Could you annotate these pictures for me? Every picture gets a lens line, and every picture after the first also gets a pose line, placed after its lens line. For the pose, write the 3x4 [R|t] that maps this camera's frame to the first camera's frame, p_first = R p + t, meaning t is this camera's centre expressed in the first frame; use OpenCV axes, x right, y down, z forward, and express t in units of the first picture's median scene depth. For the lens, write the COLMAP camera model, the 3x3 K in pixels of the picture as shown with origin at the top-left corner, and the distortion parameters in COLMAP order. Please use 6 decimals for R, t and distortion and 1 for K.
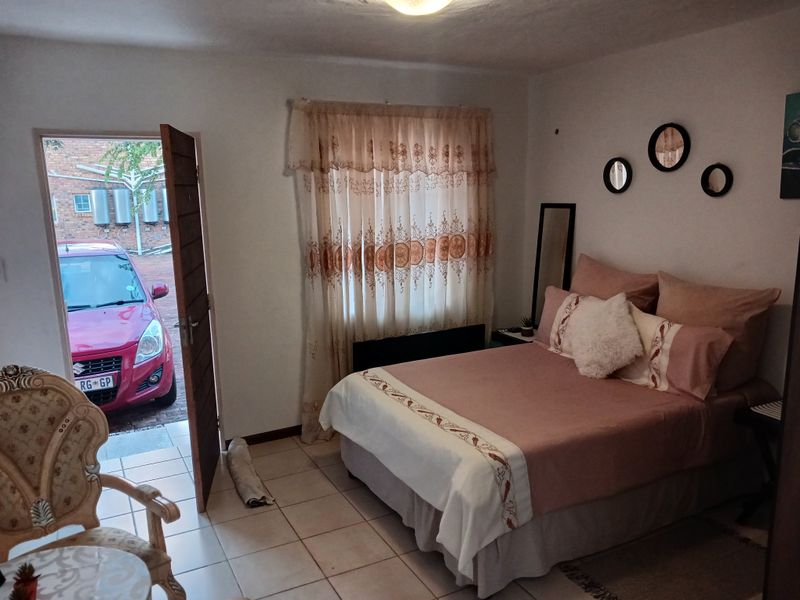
lens RADIAL K [[620.1, 0, 398.8], [0, 620.1, 317.4], [0, 0, 1]] dist [0.037372, -0.055500]
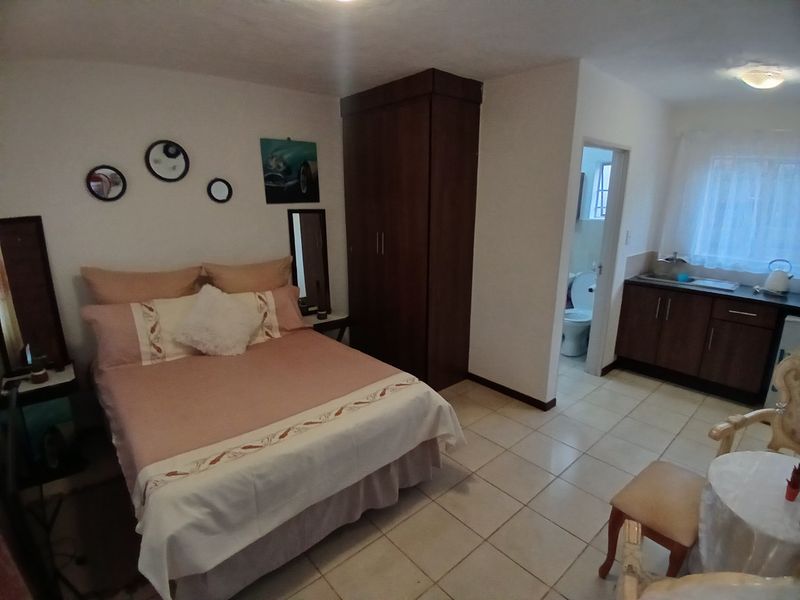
lens RADIAL K [[403.2, 0, 402.8], [0, 403.2, 300.6], [0, 0, 1]] dist [0.000586, -0.007987]
pose [[-0.253786, -0.221118, 0.941647, -0.458970], [0.191231, 0.942835, 0.272936, -0.146511], [-0.948168, 0.249339, -0.196994, 0.799674]]
